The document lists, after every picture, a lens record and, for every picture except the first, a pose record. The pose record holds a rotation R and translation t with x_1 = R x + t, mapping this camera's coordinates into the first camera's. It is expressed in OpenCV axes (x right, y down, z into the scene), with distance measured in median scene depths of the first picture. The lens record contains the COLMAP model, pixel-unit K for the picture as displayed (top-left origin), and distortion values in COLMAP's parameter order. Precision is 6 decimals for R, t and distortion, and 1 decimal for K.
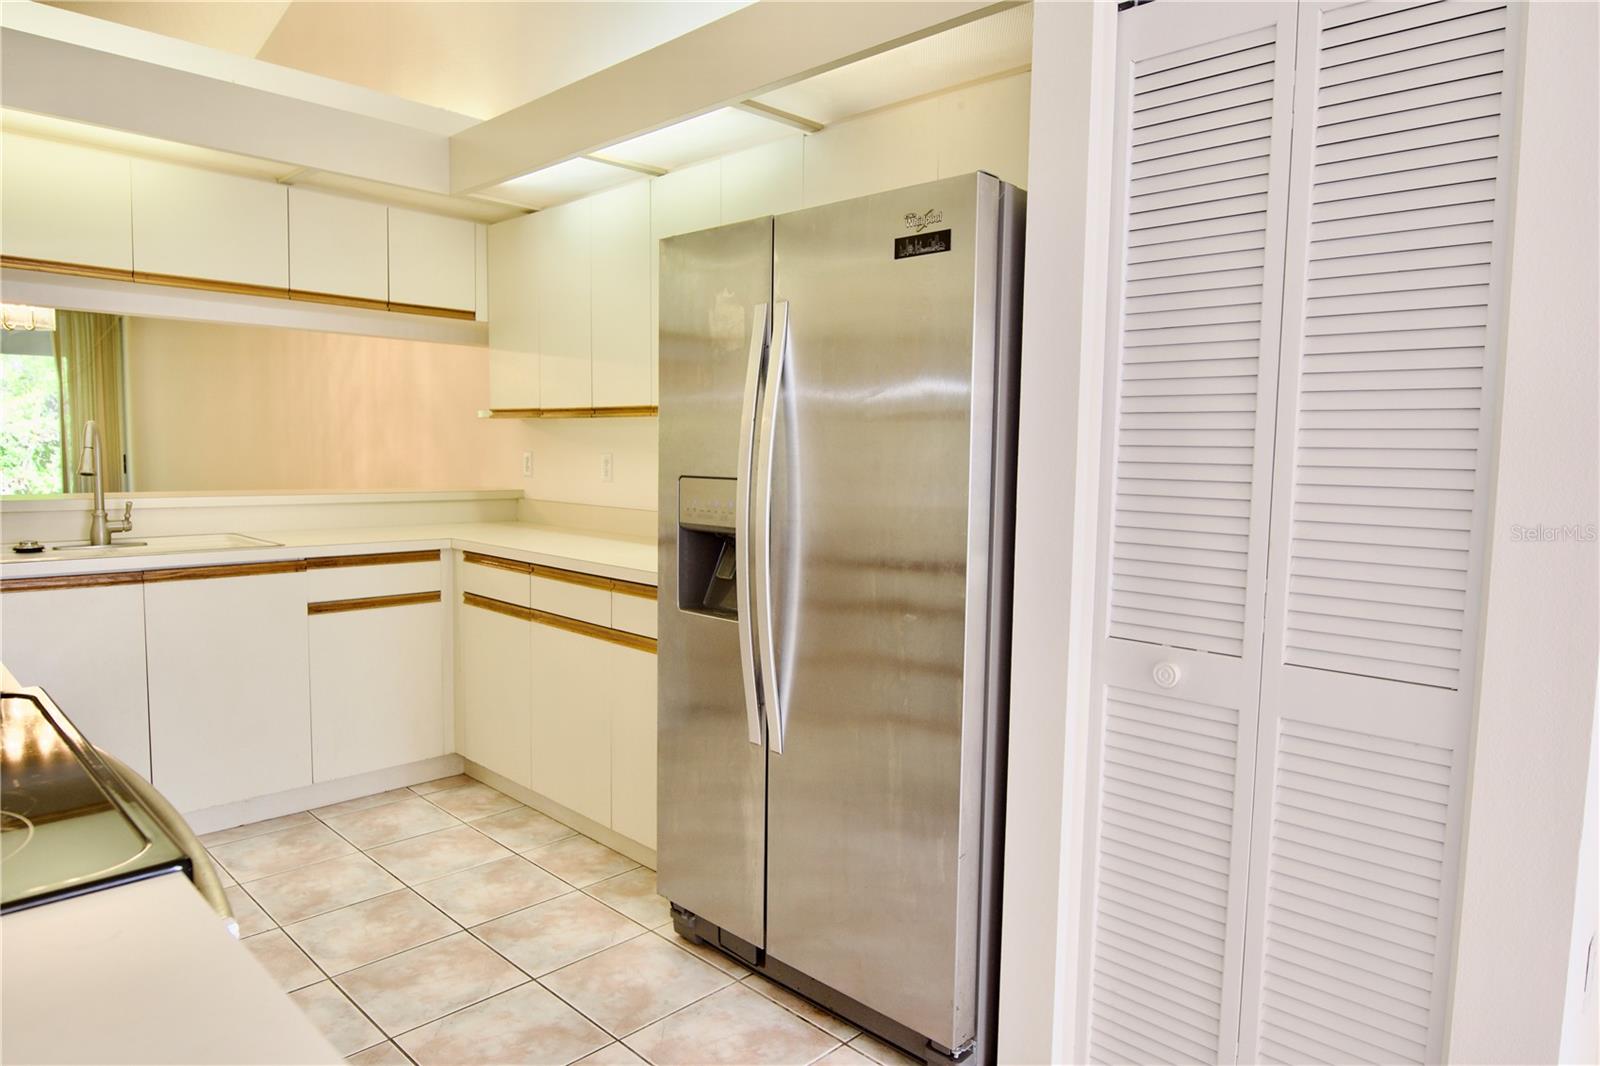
lens RADIAL K [[974.6, 0, 811.0], [0, 974.6, 535.4], [0, 0, 1]] dist [-0.003009, -0.006383]
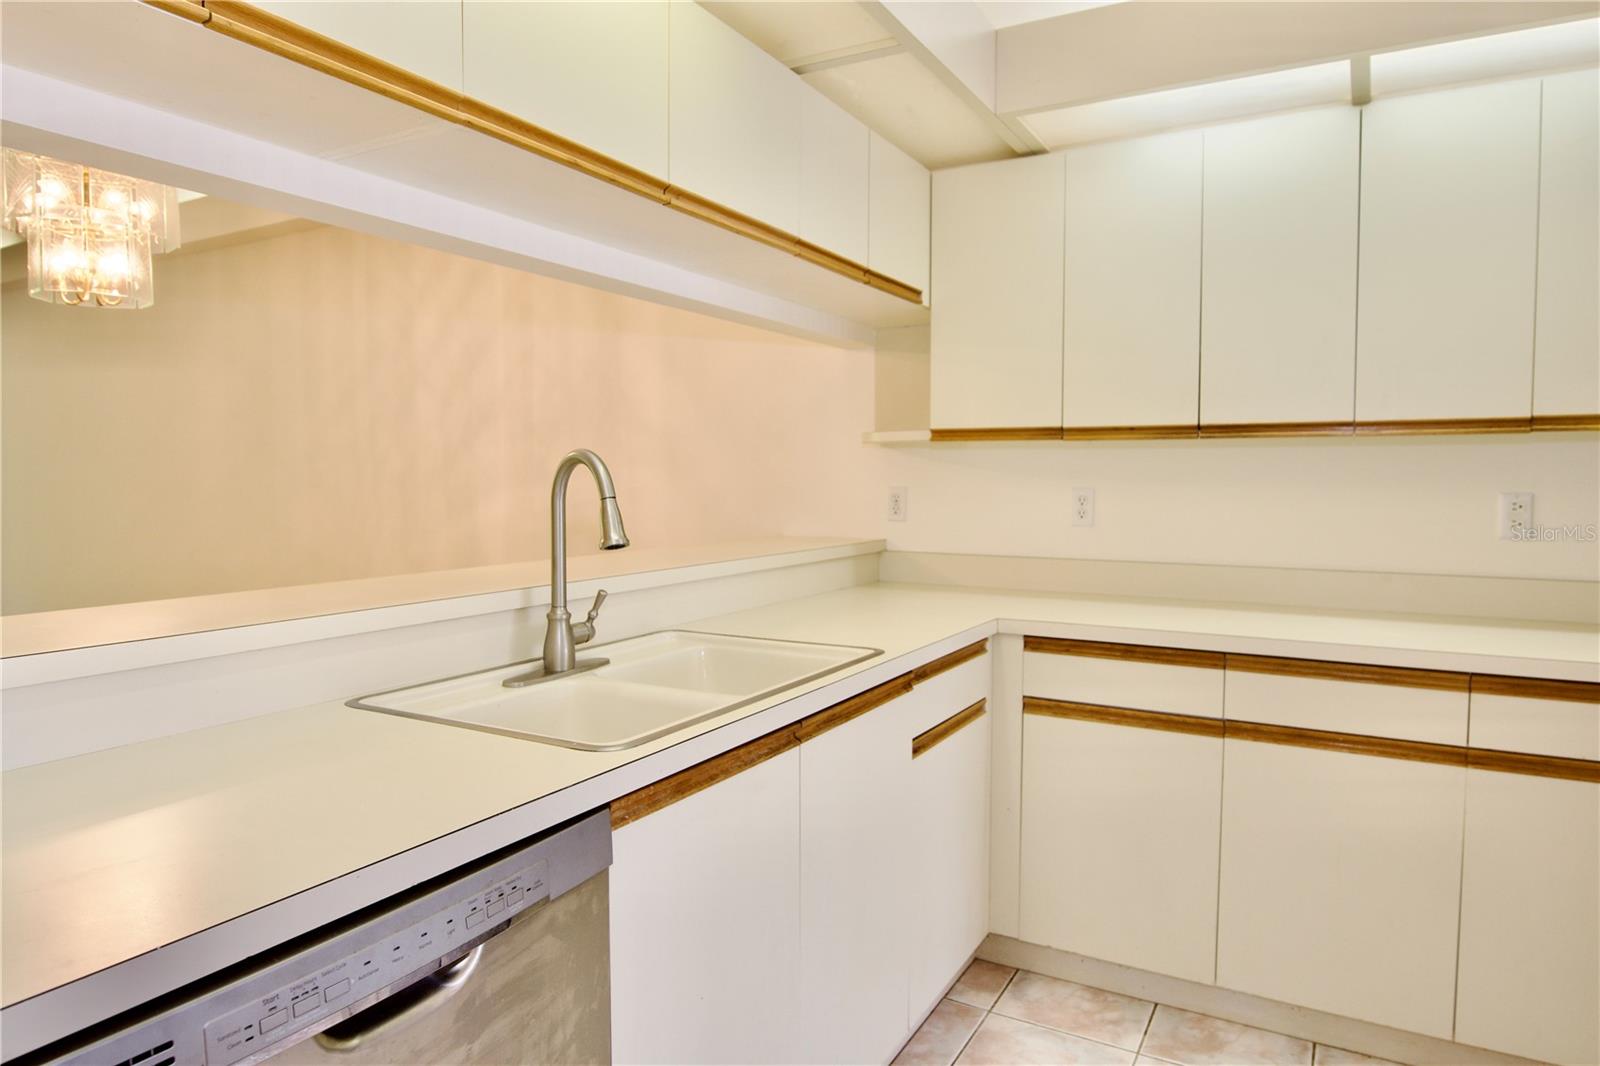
lens RADIAL K [[974.6, 0, 799.8], [0, 974.6, 535.5], [0, 0, 1]] dist [-0.003009, -0.006383]
pose [[0.968482, -0.033683, 0.246796, -0.733414], [0.040417, 0.998935, -0.022271, -0.049032], [-0.245783, 0.031544, 0.968812, 0.412540]]
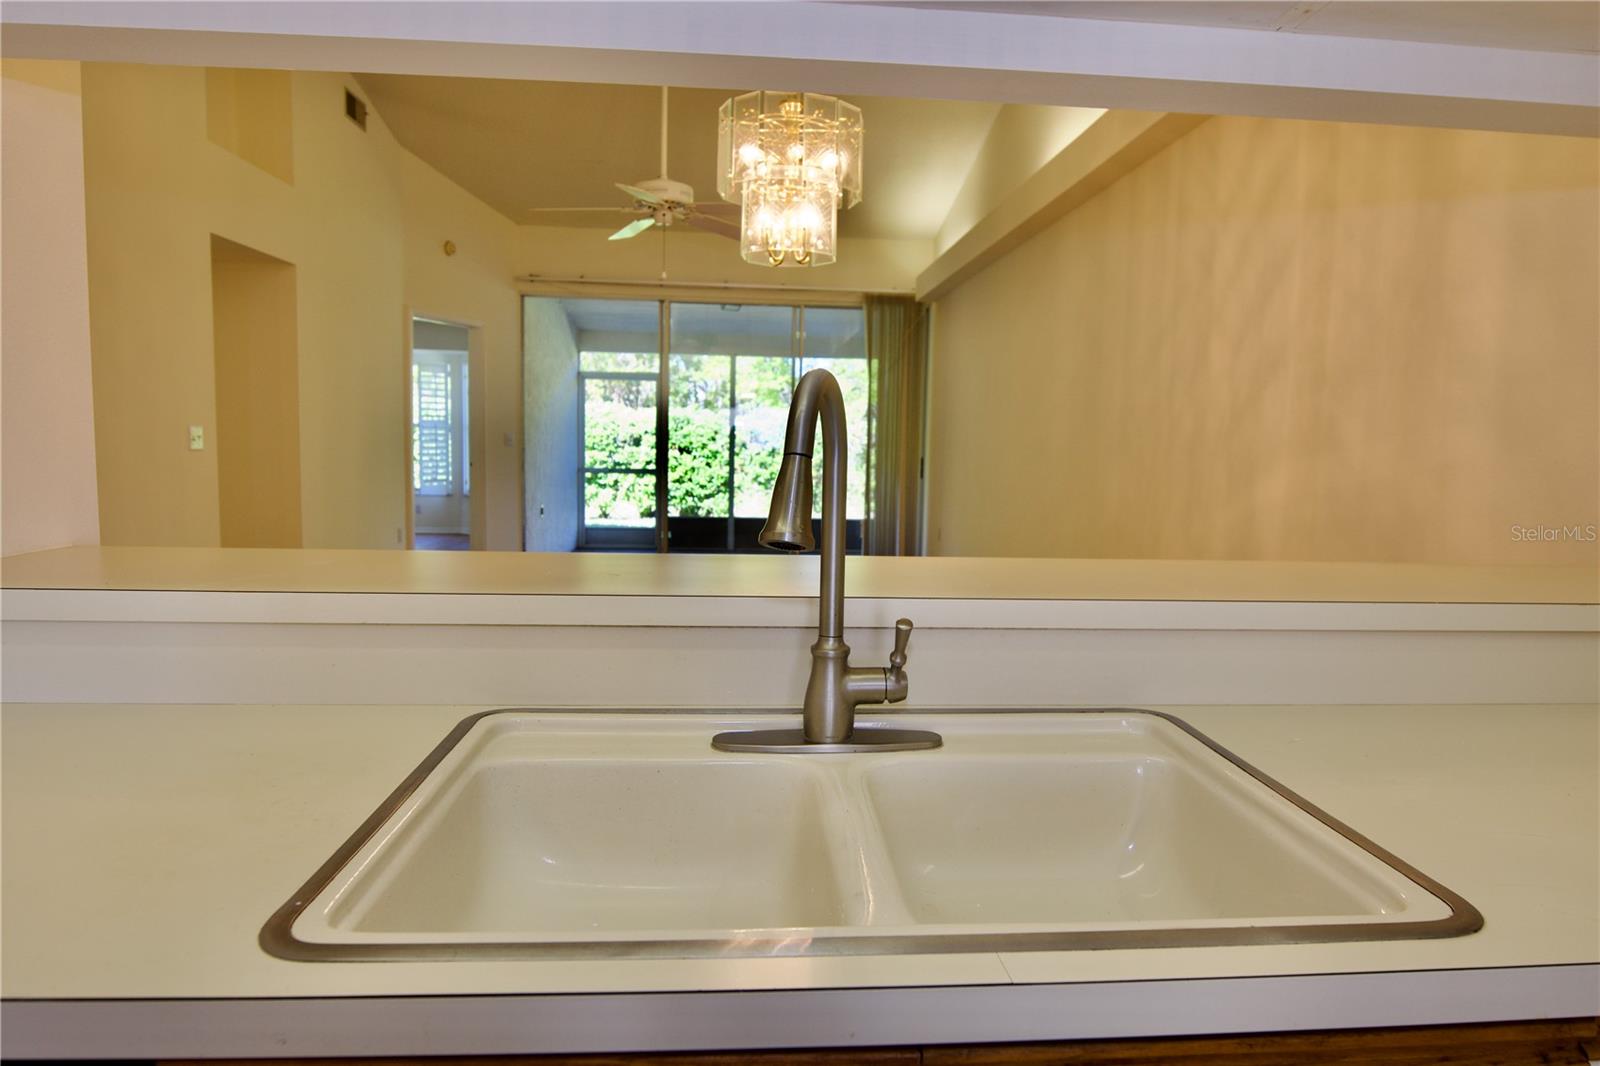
lens RADIAL K [[974.6, 0, 803.1], [0, 974.6, 531.7], [0, 0, 1]] dist [-0.003009, -0.006383]
pose [[0.741646, 0.059774, -0.668123, -0.508565], [-0.067406, 0.997621, 0.014429, -0.066893], [0.667396, 0.034334, 0.743911, 0.730558]]
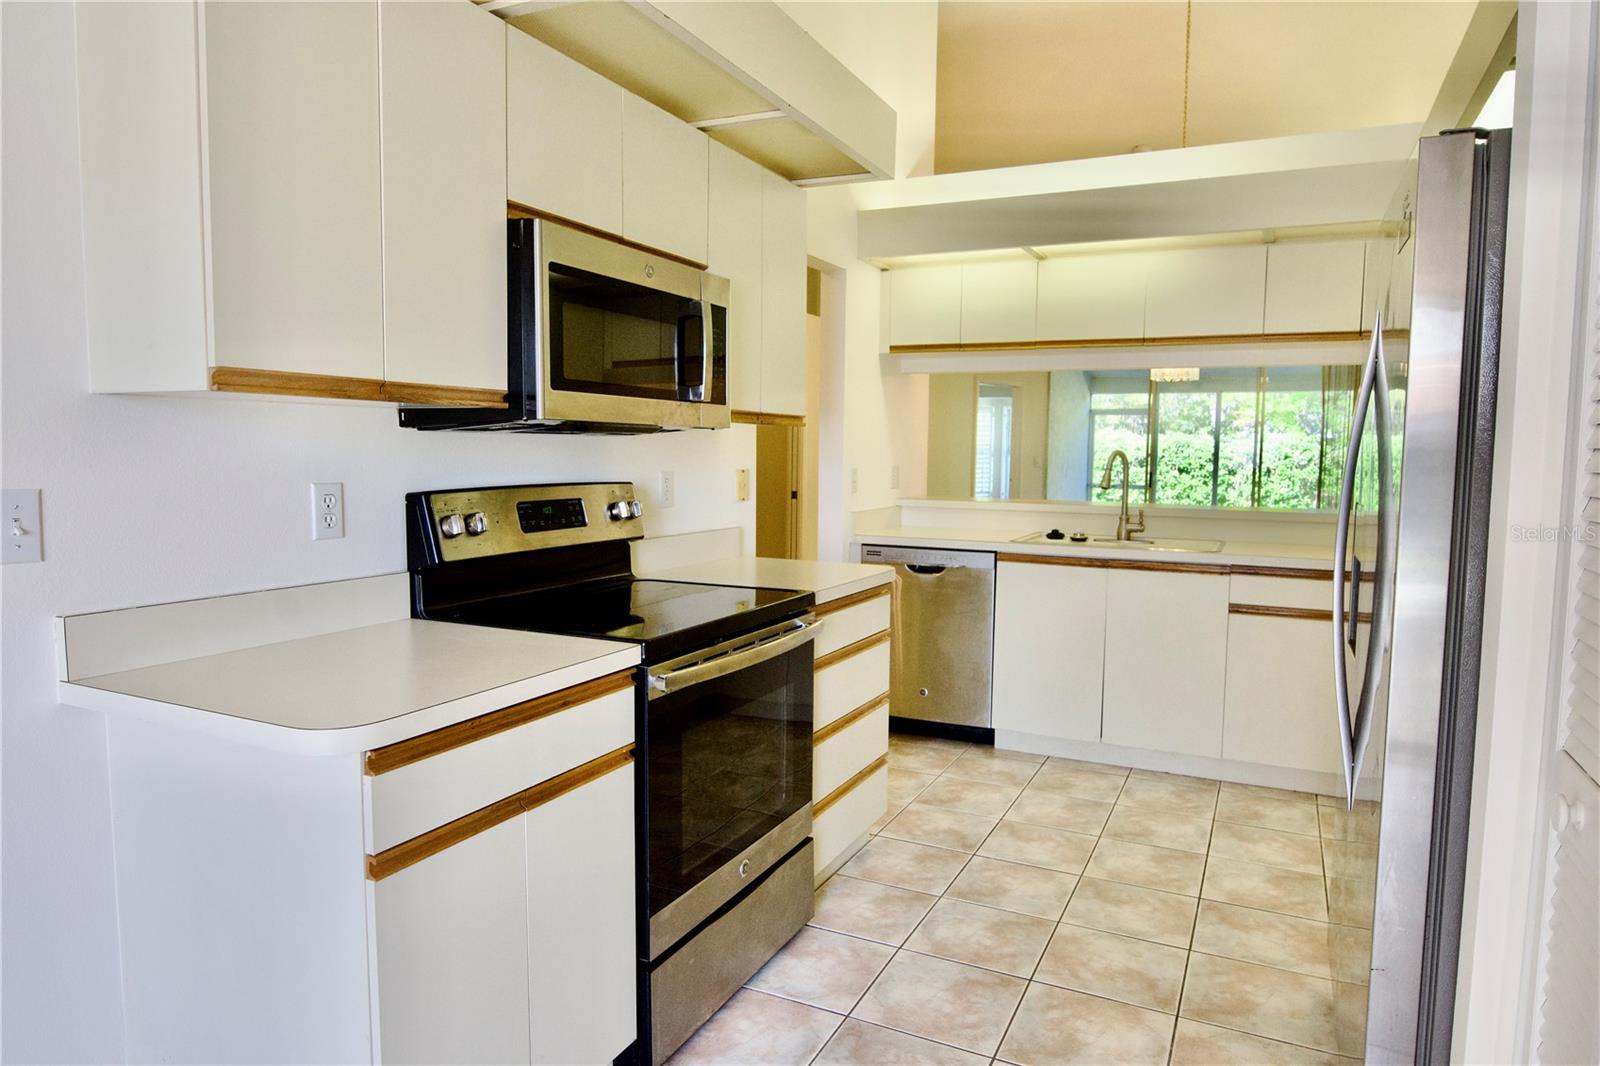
lens RADIAL K [[974.6, 0, 832.2], [0, 974.6, 534.2], [0, 0, 1]] dist [-0.003009, -0.006383]
pose [[0.336622, 0.066360, -0.939299, 0.413353], [-0.094393, 0.994867, 0.036457, -0.010040], [0.936897, 0.076391, 0.341158, 0.147938]]
